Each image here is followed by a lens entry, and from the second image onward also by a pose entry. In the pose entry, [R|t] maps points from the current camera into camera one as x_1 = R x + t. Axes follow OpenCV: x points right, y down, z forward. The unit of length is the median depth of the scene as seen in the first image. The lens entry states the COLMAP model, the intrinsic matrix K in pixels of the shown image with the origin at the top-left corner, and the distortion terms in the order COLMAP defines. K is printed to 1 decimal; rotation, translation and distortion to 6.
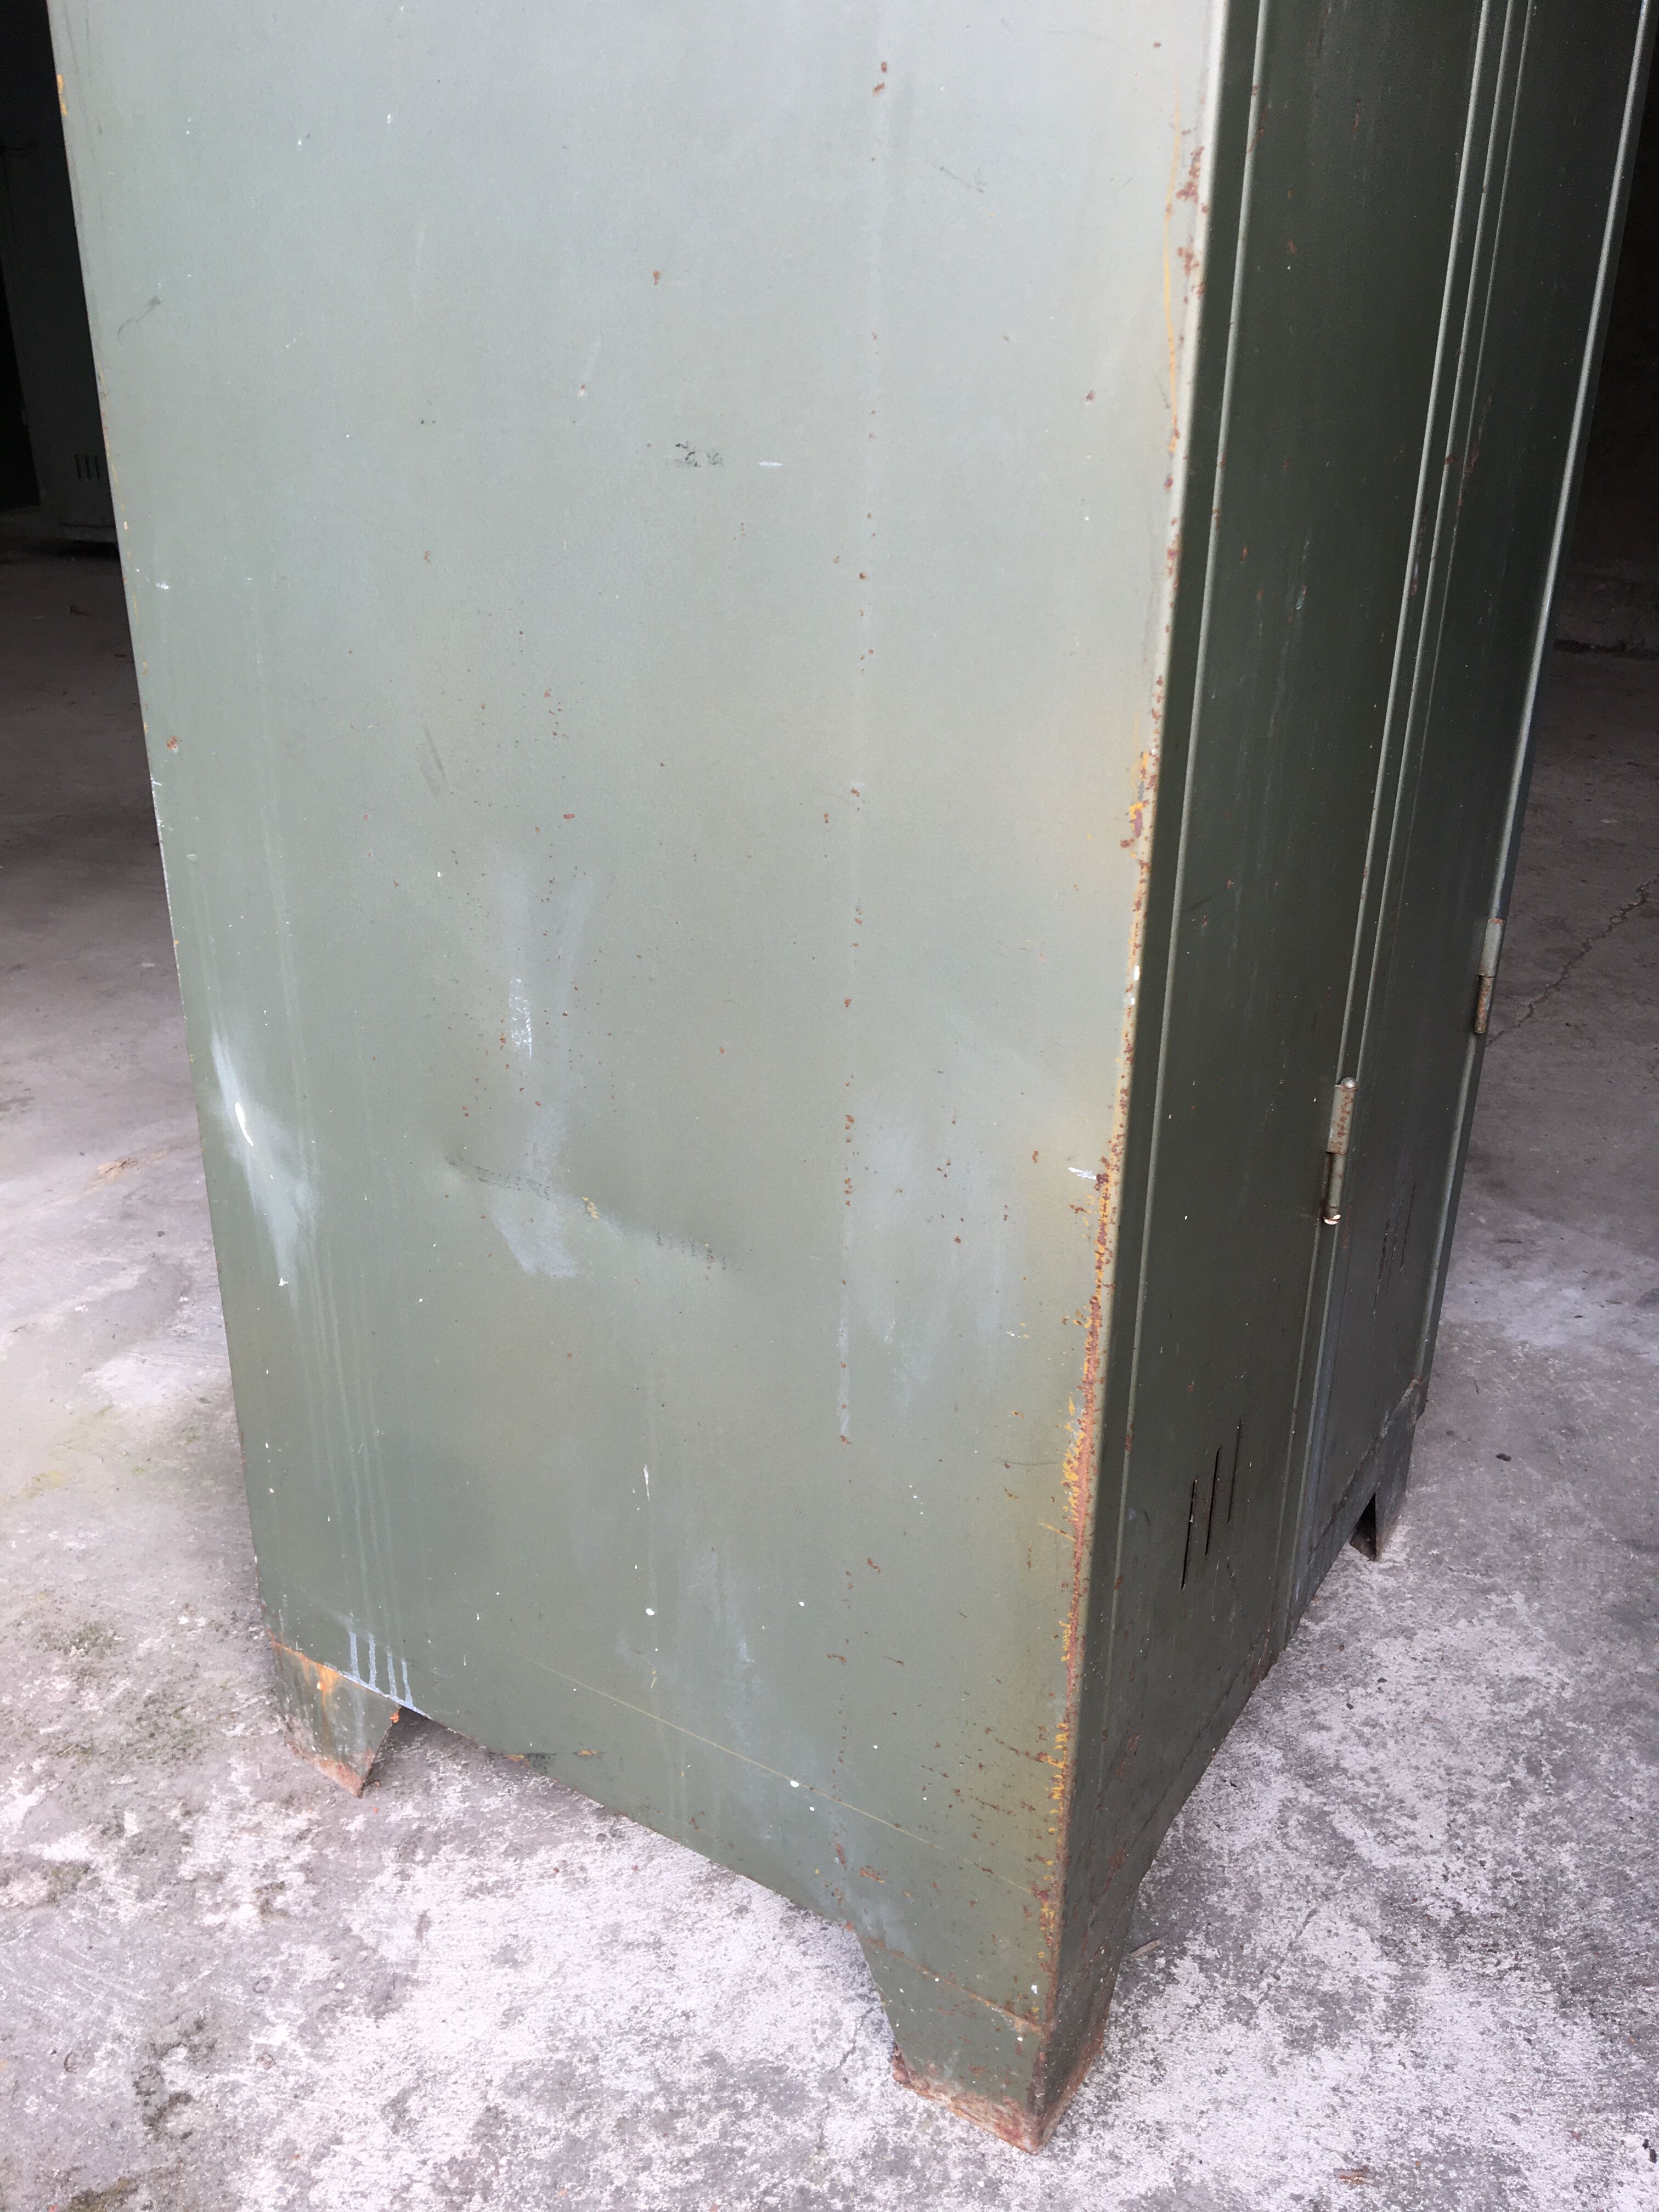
lens RADIAL K [[1852.2, 0, 831.2], [0, 1852.2, 1099.0], [0, 0, 1]] dist [0.048826, -0.055062]
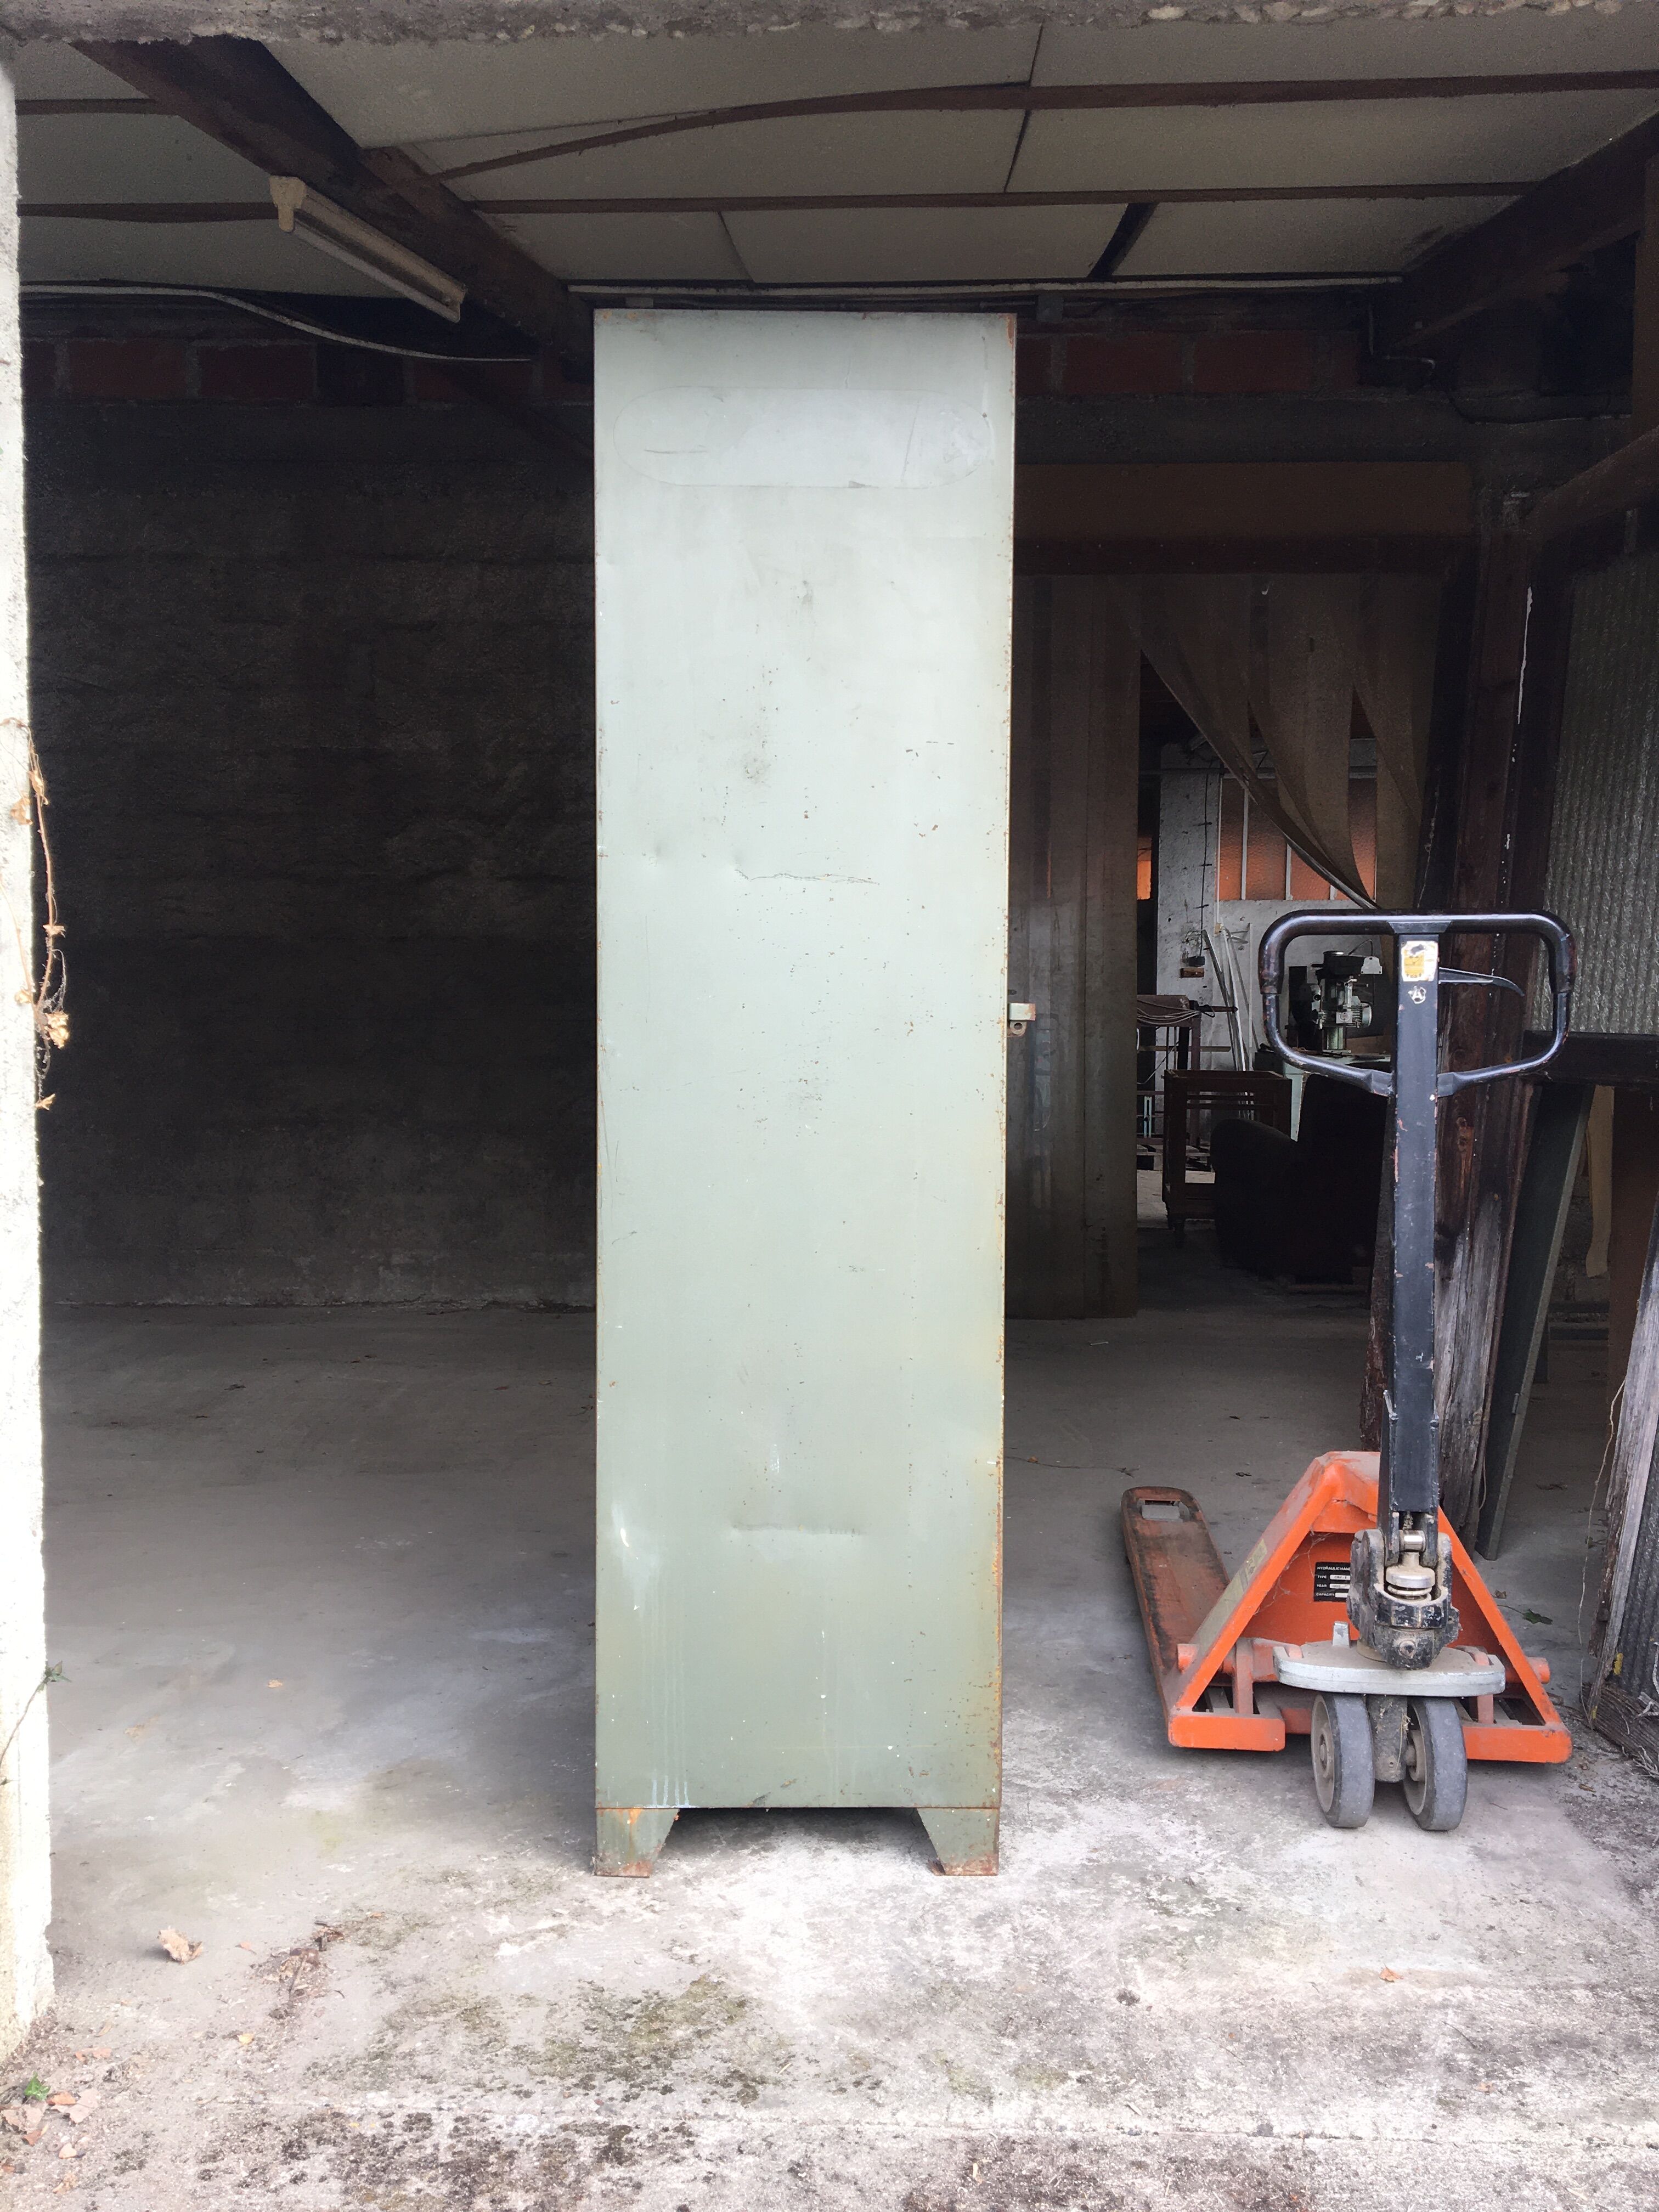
lens RADIAL K [[1852.2, 0, 809.8], [0, 1852.2, 1110.3], [0, 0, 1]] dist [0.048826, -0.055062]
pose [[0.845413, -0.030621, 0.533235, -1.303338], [0.216326, 0.932435, -0.289427, 0.233208], [-0.488344, 0.360038, 0.794917, -1.181390]]
